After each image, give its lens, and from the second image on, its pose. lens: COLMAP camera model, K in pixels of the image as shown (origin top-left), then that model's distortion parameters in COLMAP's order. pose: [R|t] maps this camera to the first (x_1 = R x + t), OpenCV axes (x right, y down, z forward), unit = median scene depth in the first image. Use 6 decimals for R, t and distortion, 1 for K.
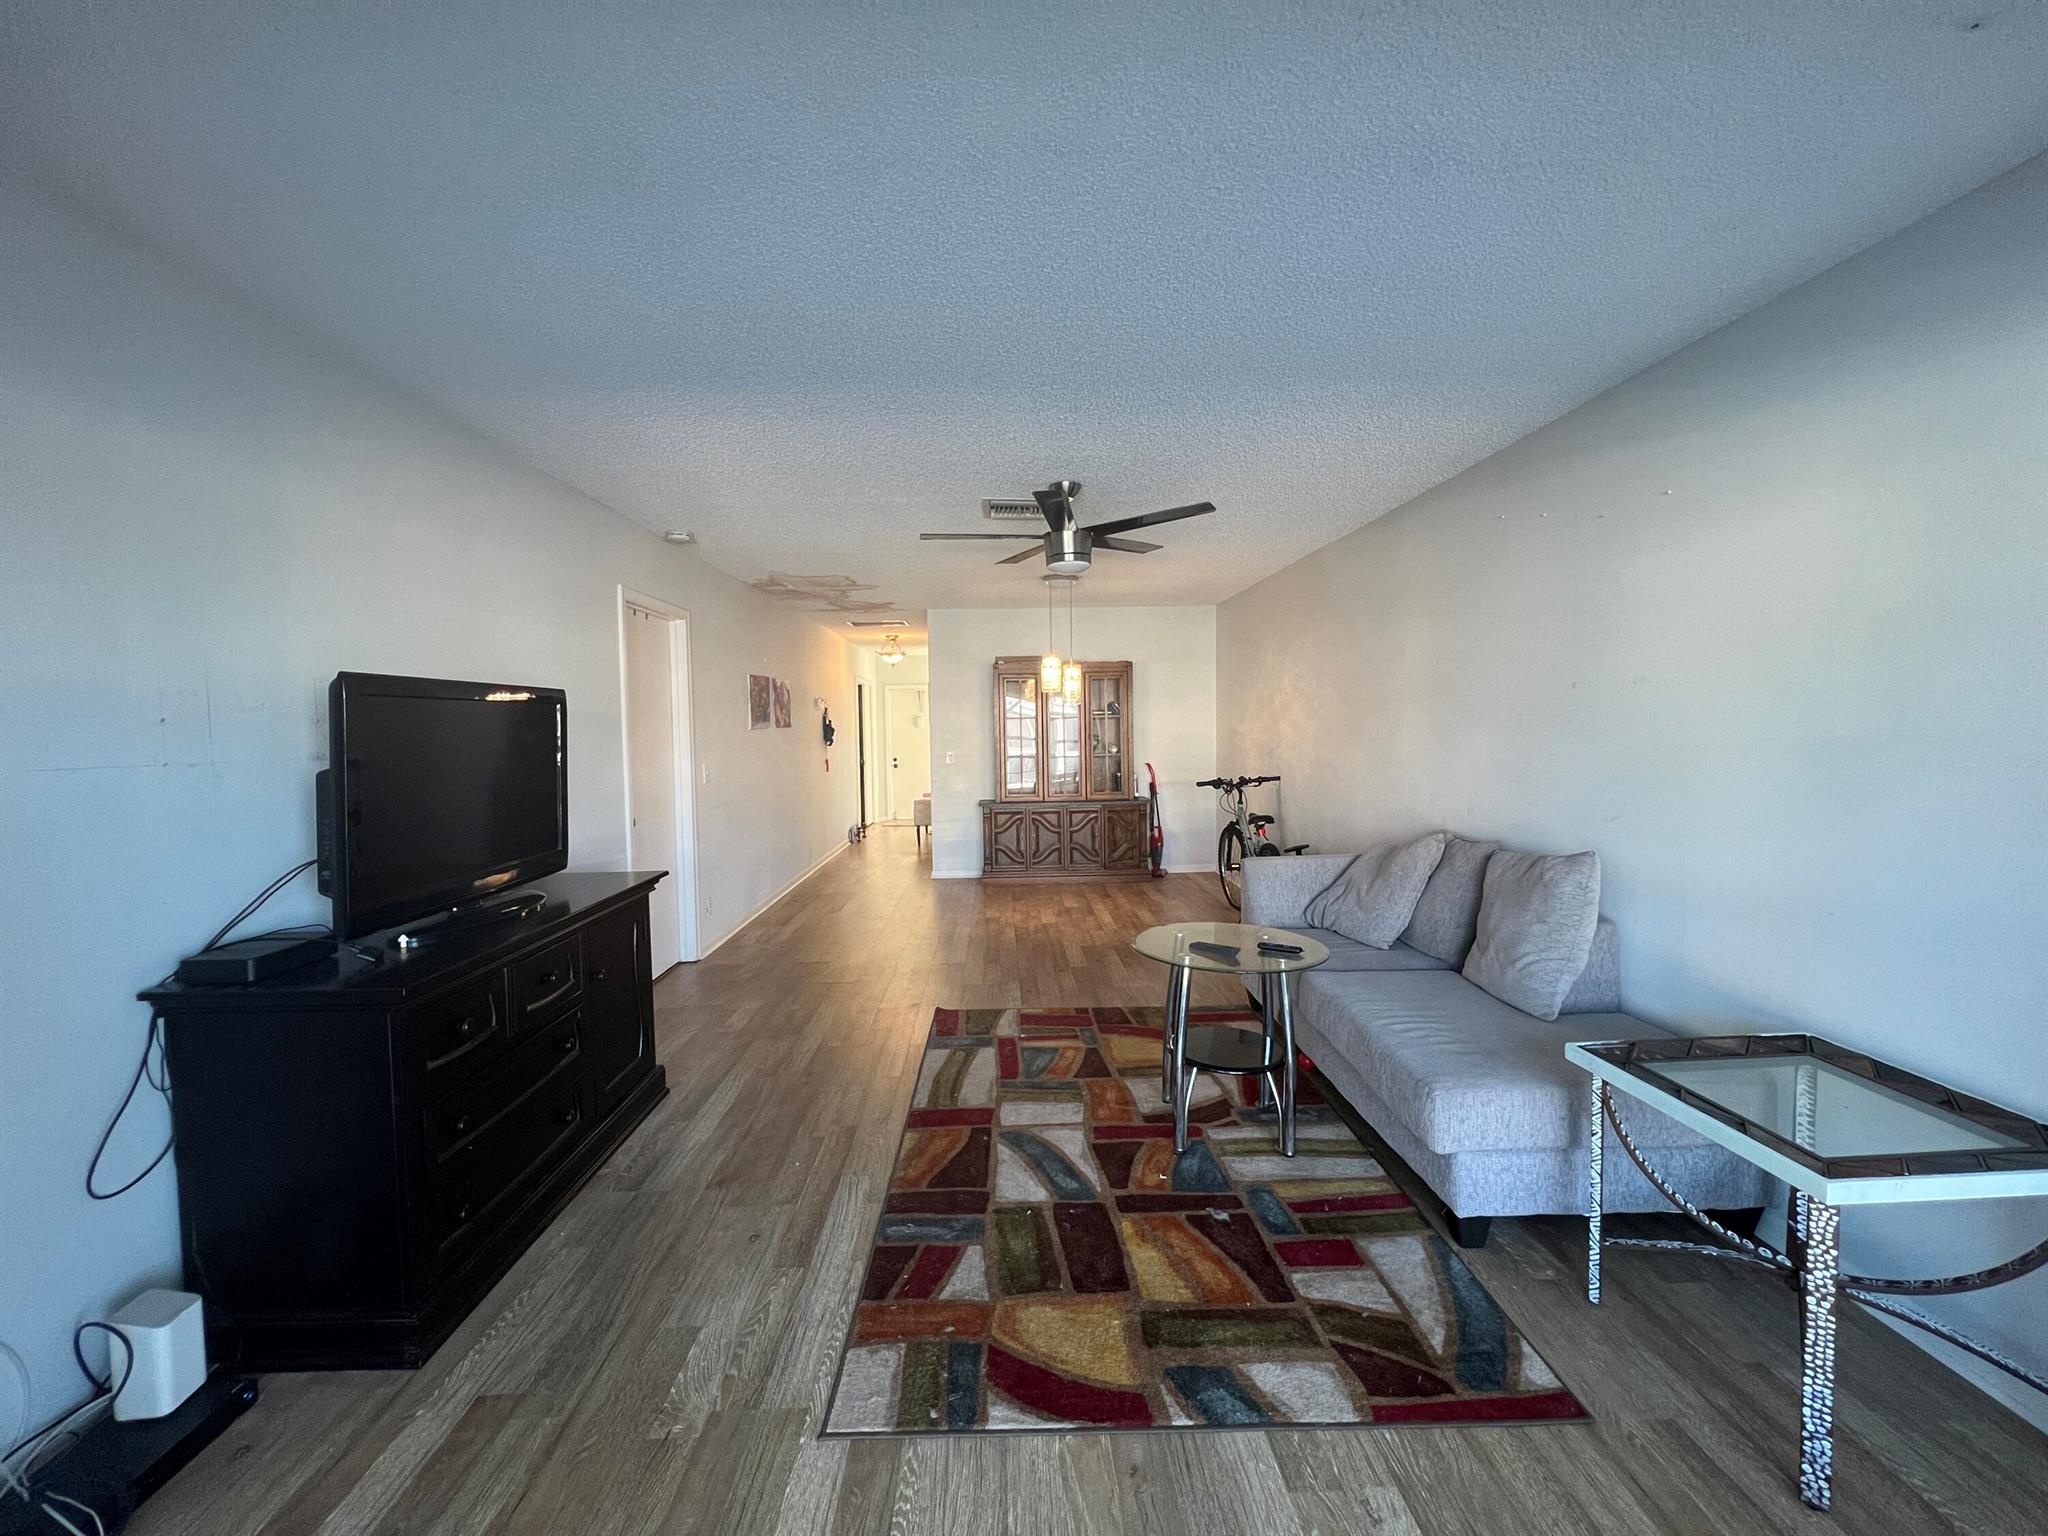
lens RADIAL K [[818.4, 0, 1023.0], [0, 818.4, 762.3], [0, 0, 1]] dist [0.002376, 0.000028]
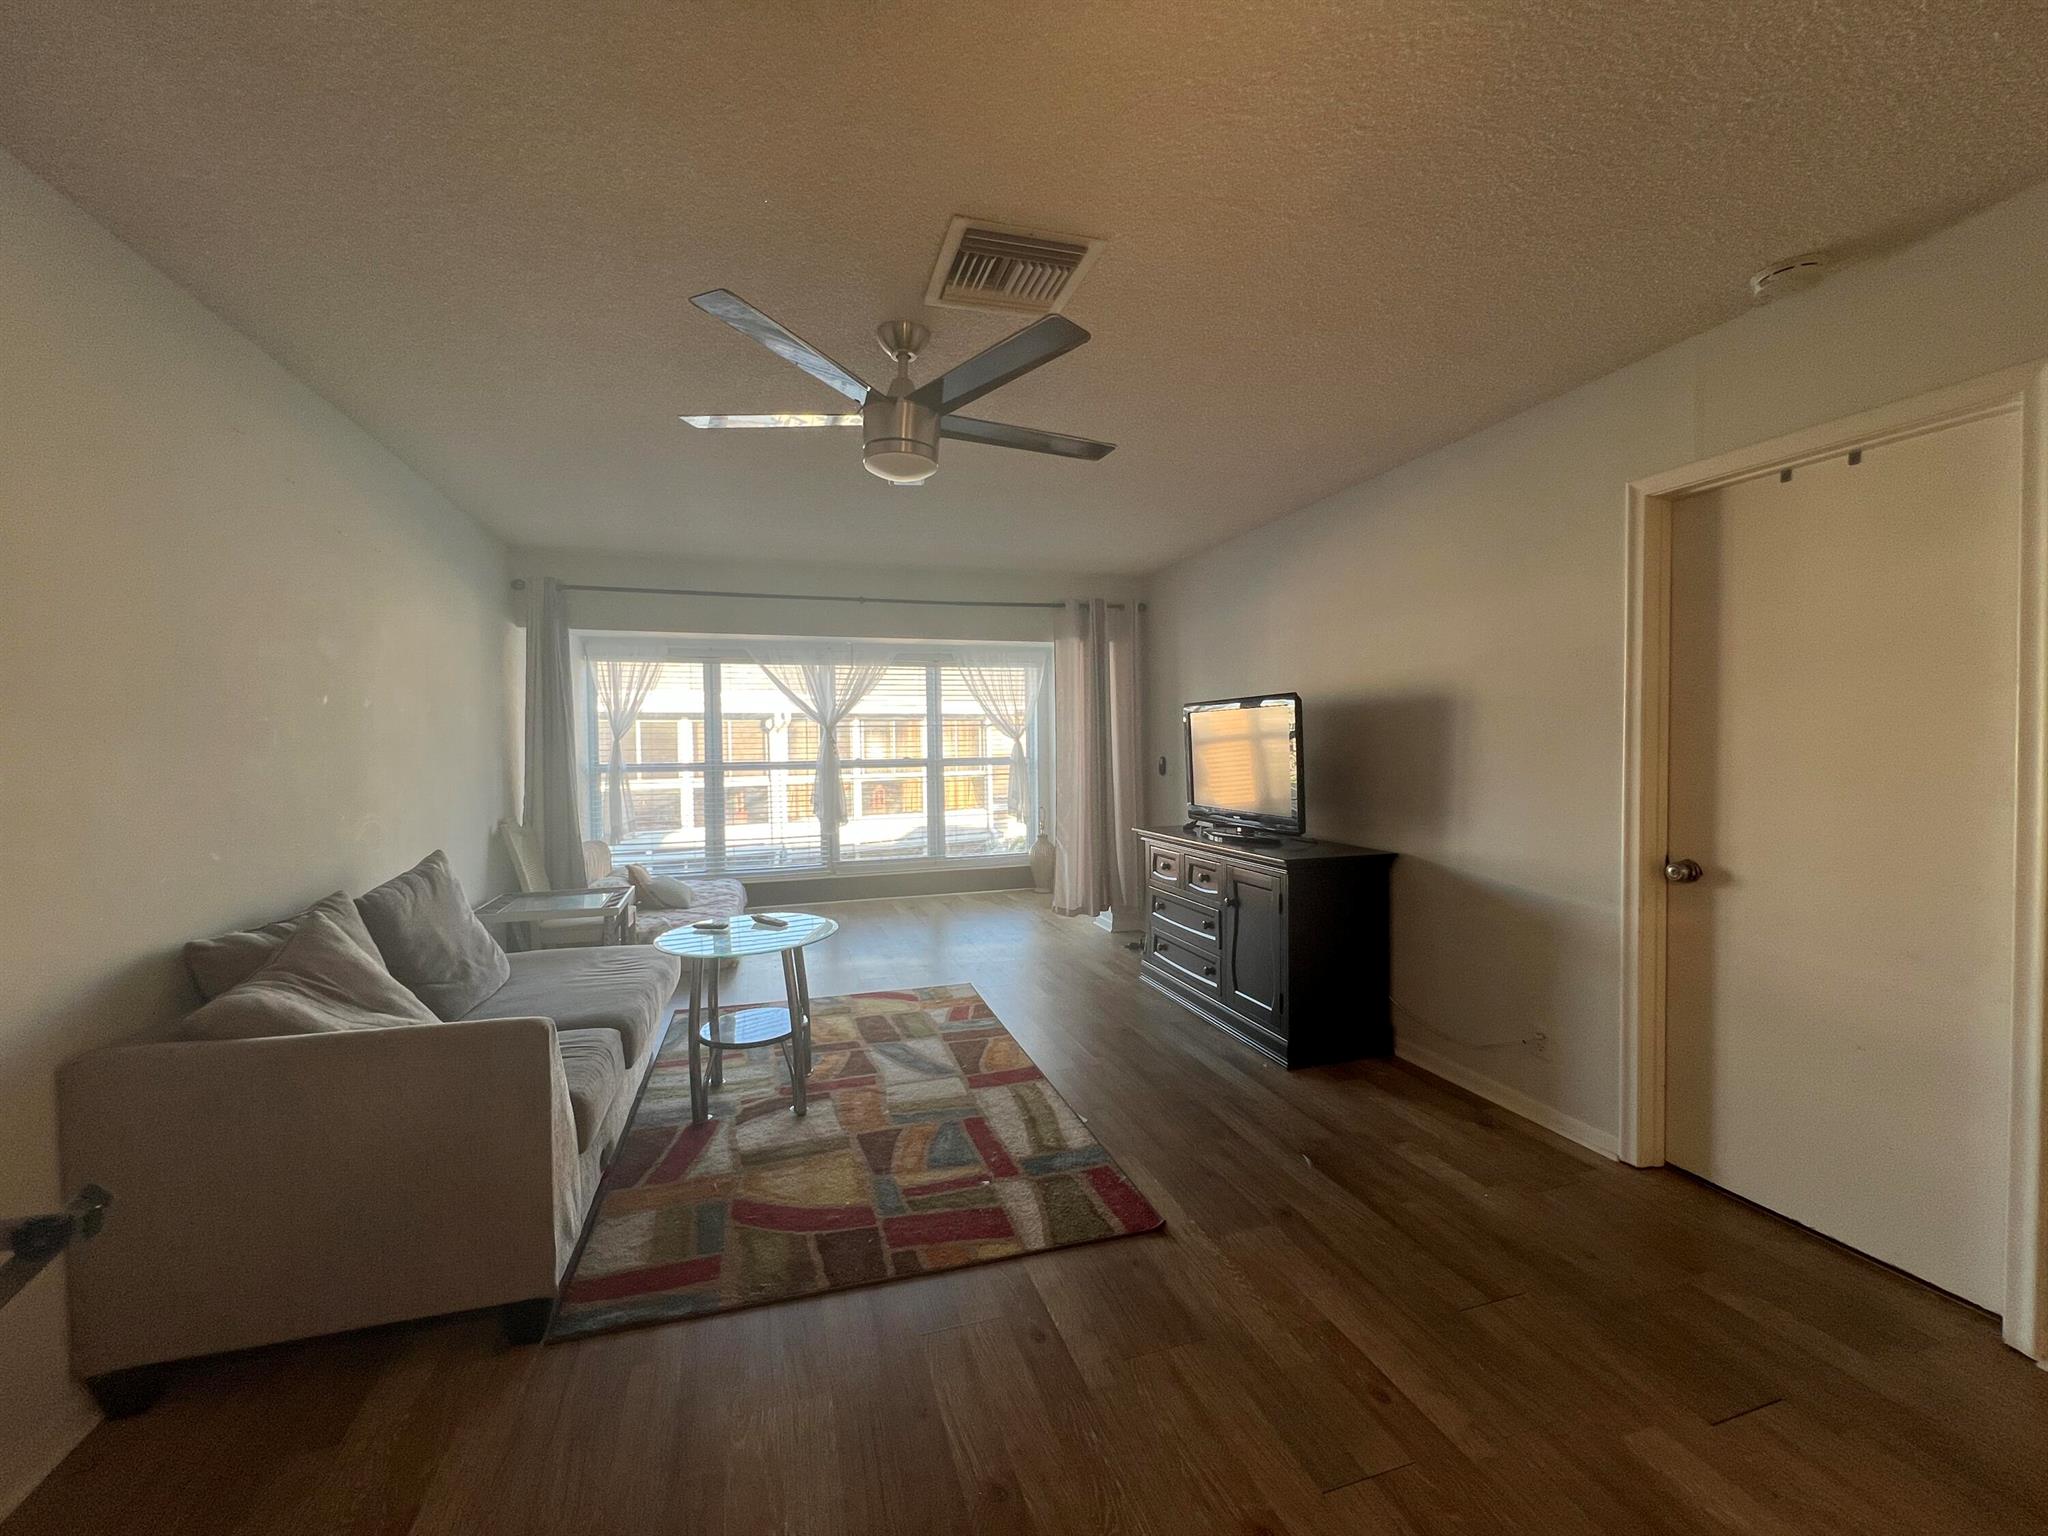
lens RADIAL K [[818.4, 0, 1018.9], [0, 818.4, 767.9], [0, 0, 1]] dist [0.002376, 0.000028]
pose [[-0.962440, 0.032694, -0.269519, 0.183520], [0.015420, 0.997703, 0.065962, -0.065820], [0.271057, 0.059329, -0.960733, 2.071652]]
